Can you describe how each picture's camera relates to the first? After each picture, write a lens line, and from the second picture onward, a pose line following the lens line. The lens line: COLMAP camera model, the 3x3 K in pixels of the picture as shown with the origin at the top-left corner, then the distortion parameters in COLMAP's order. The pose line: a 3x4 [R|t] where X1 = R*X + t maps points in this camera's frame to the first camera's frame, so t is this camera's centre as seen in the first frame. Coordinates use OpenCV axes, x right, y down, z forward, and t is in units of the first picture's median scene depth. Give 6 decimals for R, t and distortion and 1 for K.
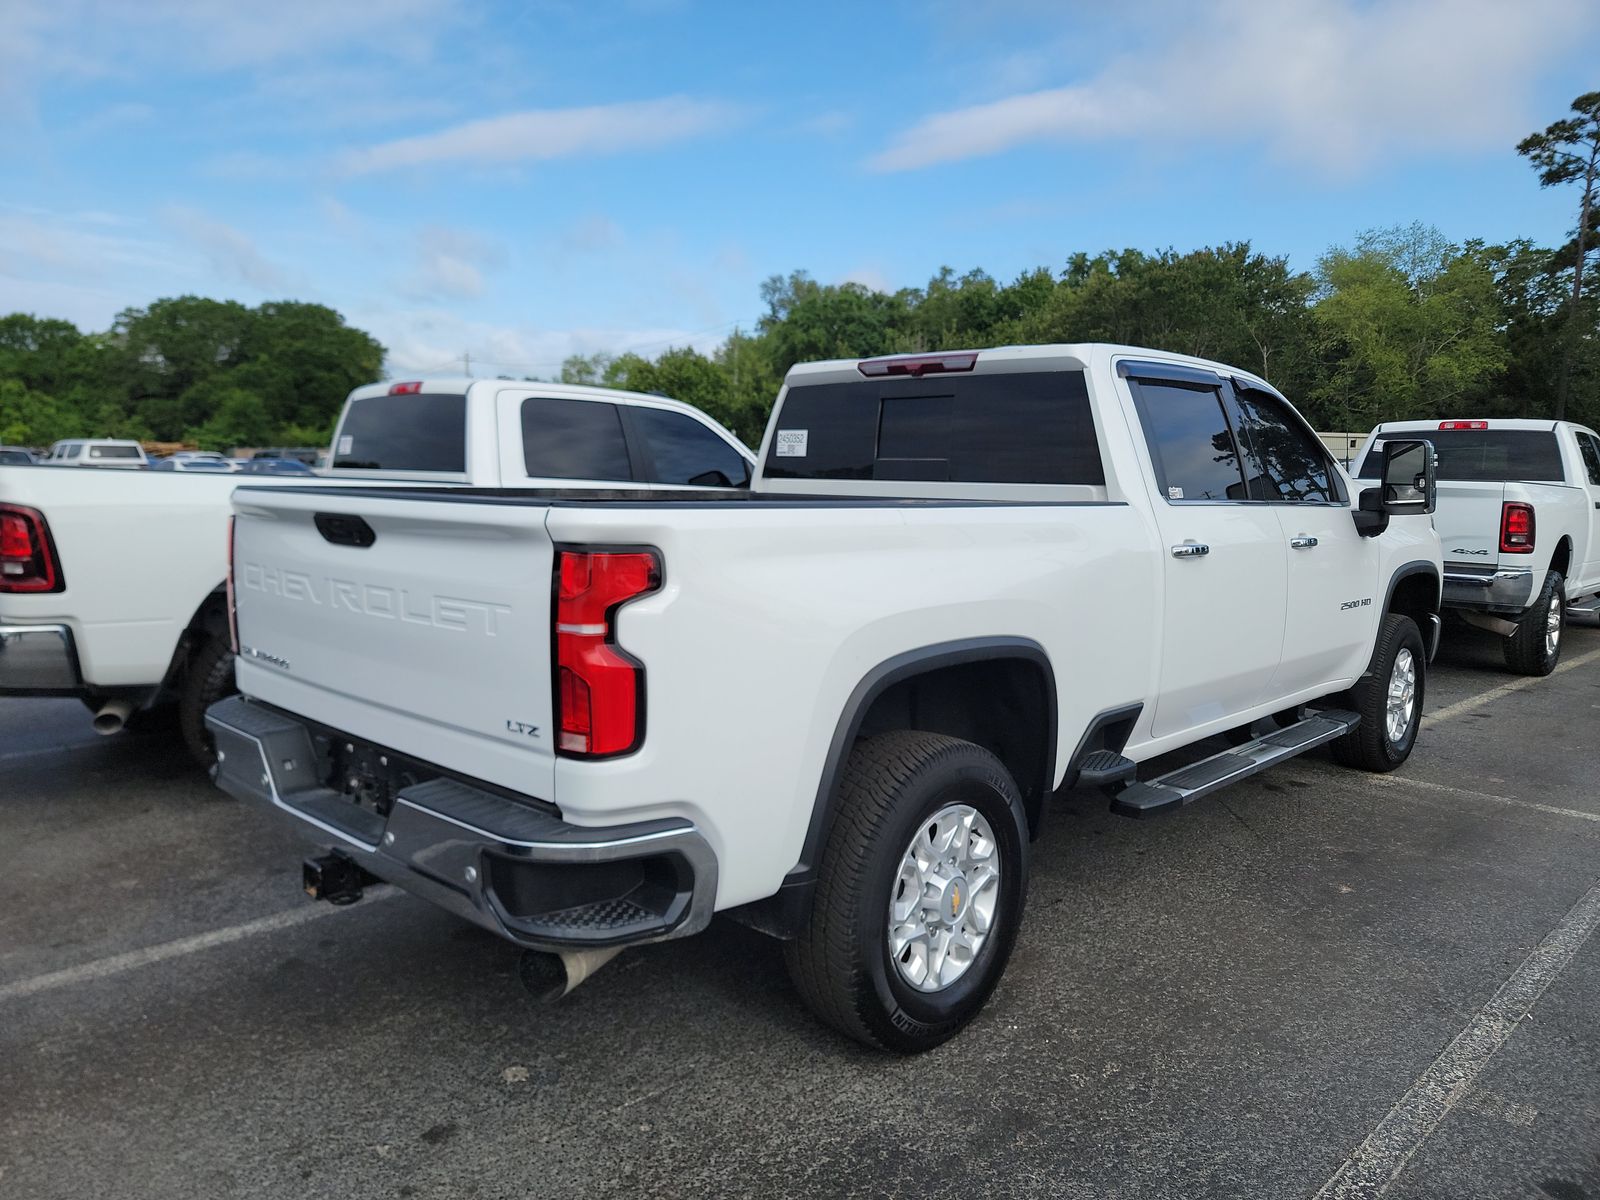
lens RADIAL K [[1137.4, 0, 800.0], [0, 1137.4, 600.0], [0, 0, 1]] dist [0.054606, -0.056965]
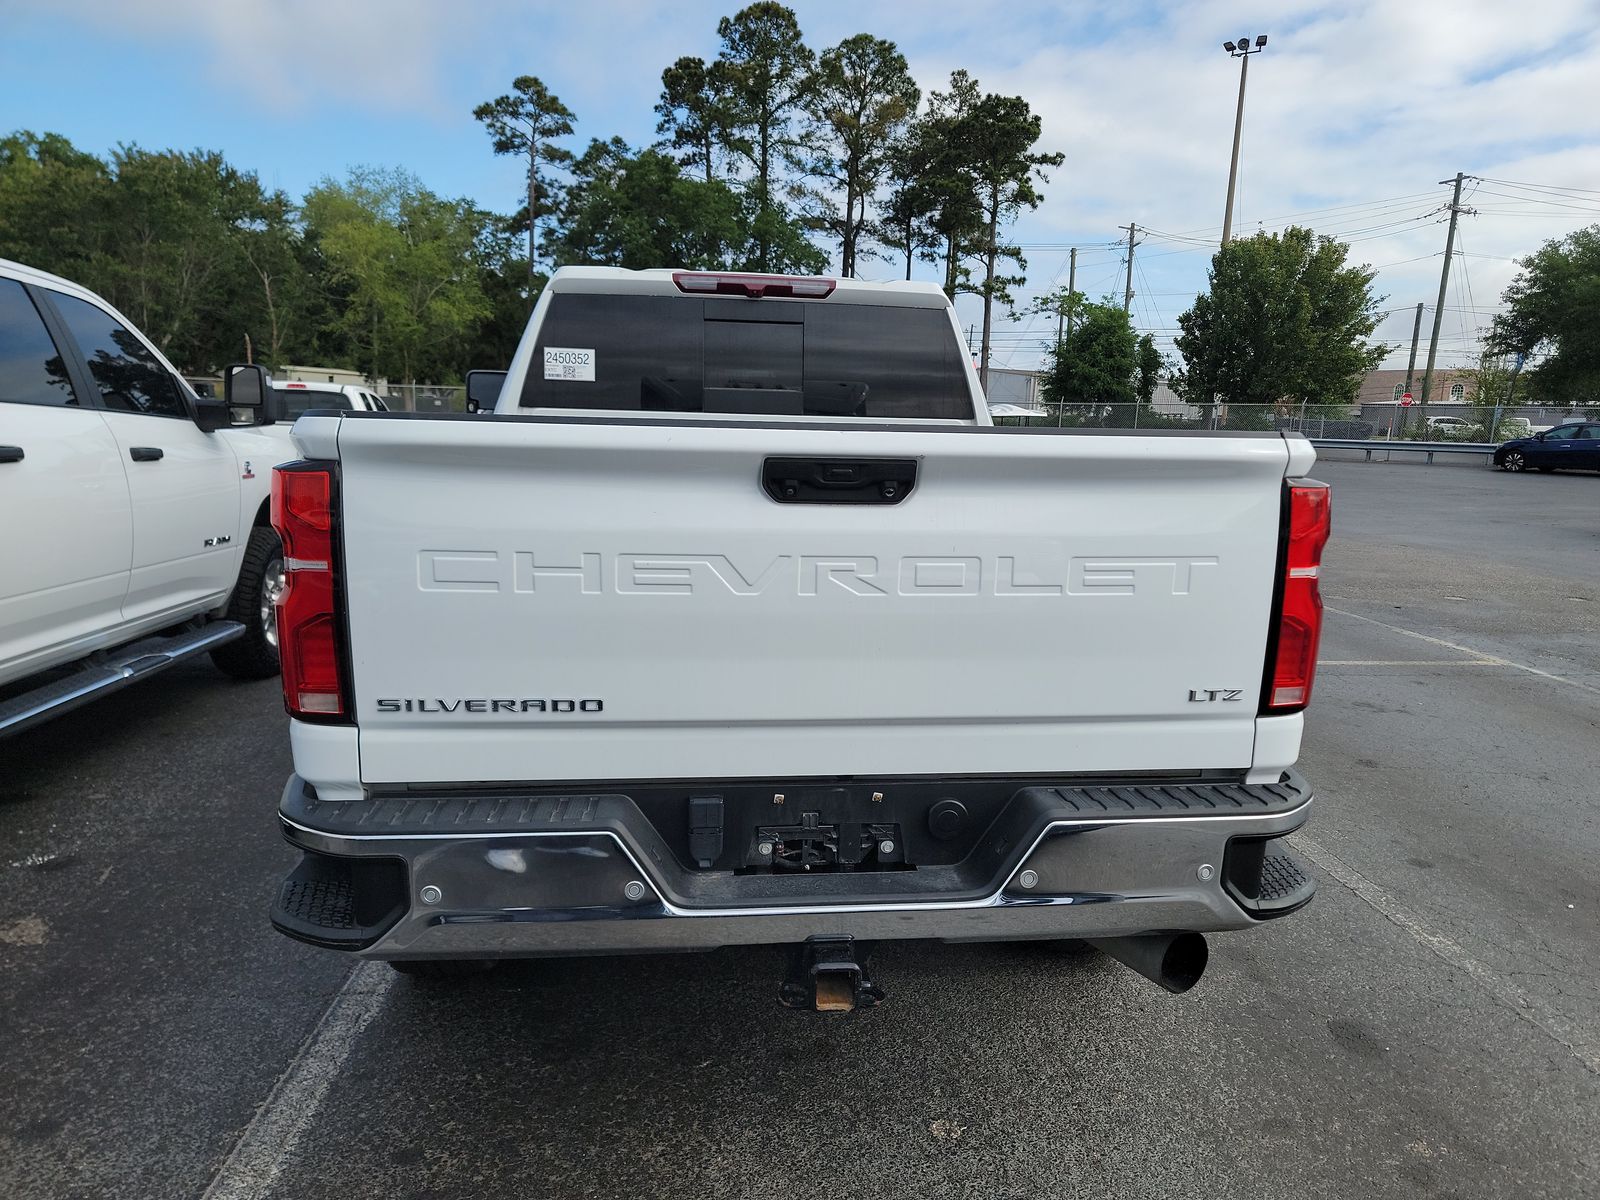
lens RADIAL K [[1125.6, 0, 810.6], [0, 1125.6, 622.1], [0, 0, 1]] dist [0.042104, 0.001106]
pose [[0.640948, -0.128164, 0.756809, -0.527832], [0.070040, 0.991614, 0.108610, -0.028928], [-0.764382, -0.016607, 0.644550, 0.332542]]
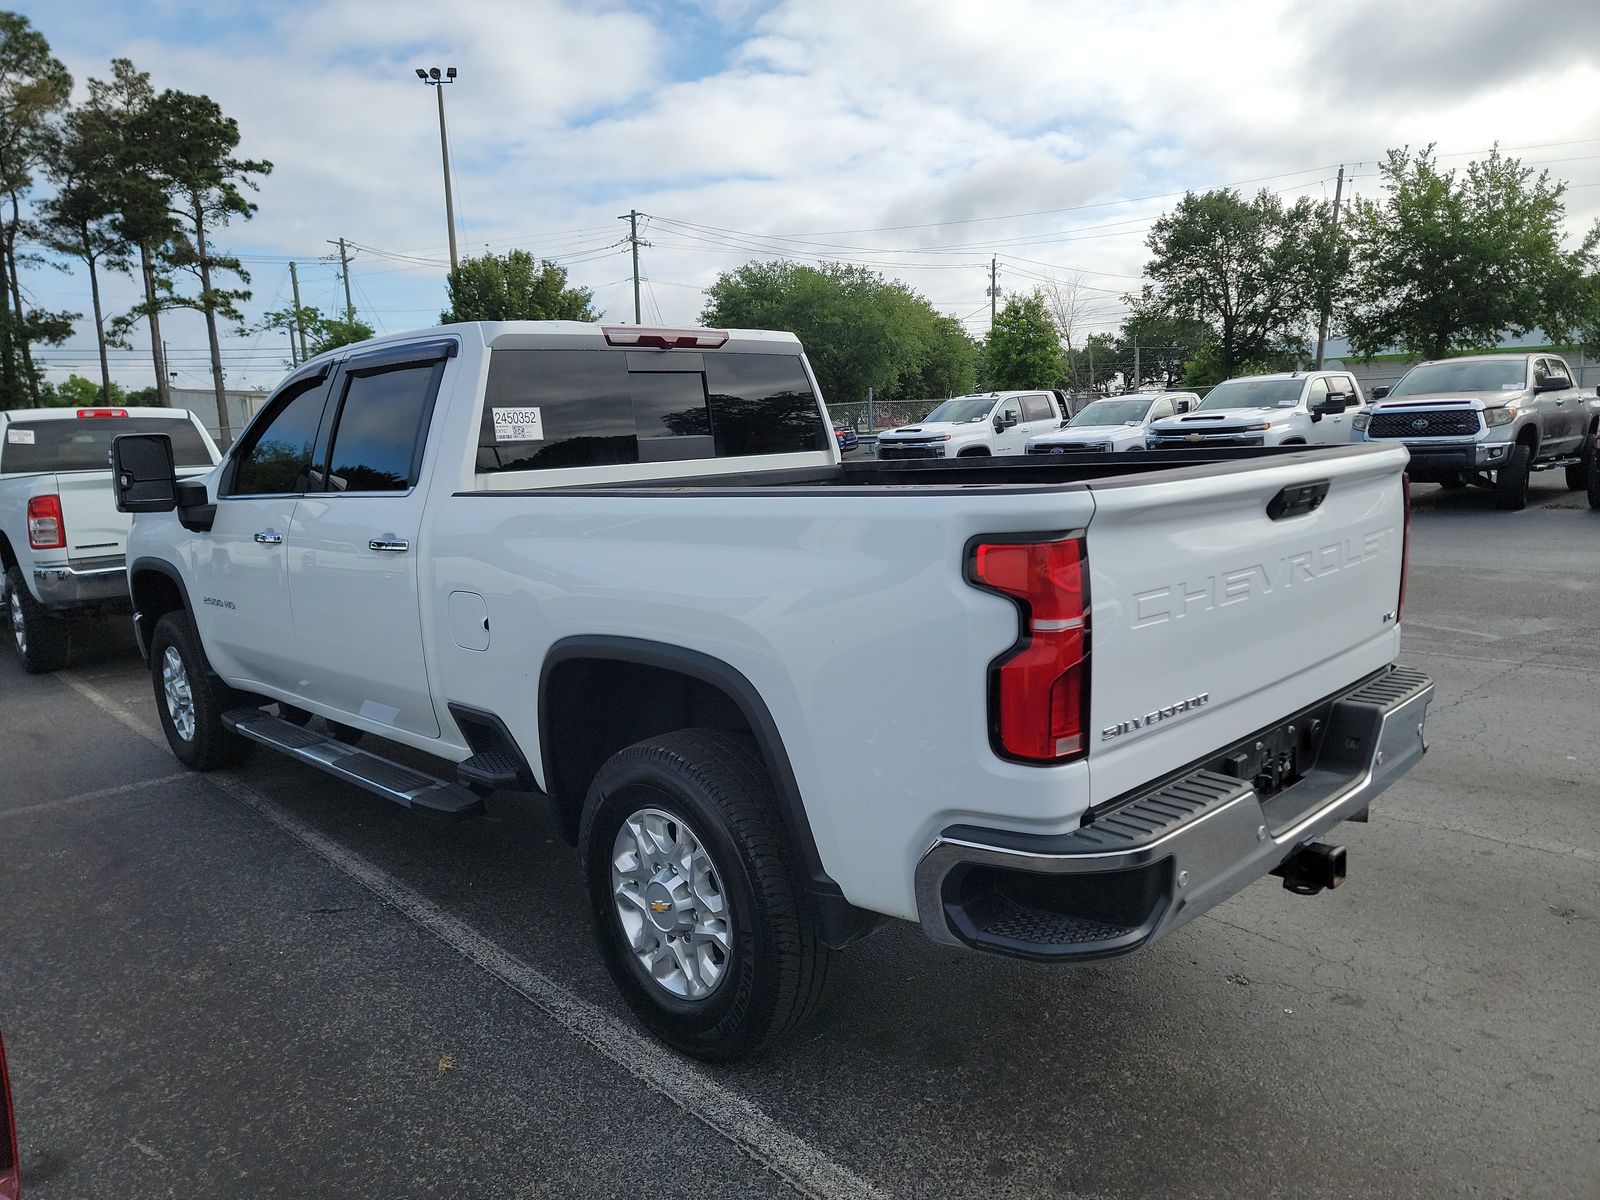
lens RADIAL K [[1137.4, 0, 800.0], [0, 1137.4, 600.0], [0, 0, 1]] dist [0.054606, -0.056965]
pose [[0.036810, -0.161402, 0.986202, -0.768490], [0.160030, 0.975087, 0.153610, -0.107993], [-0.986426, 0.152167, 0.061722, 0.769729]]
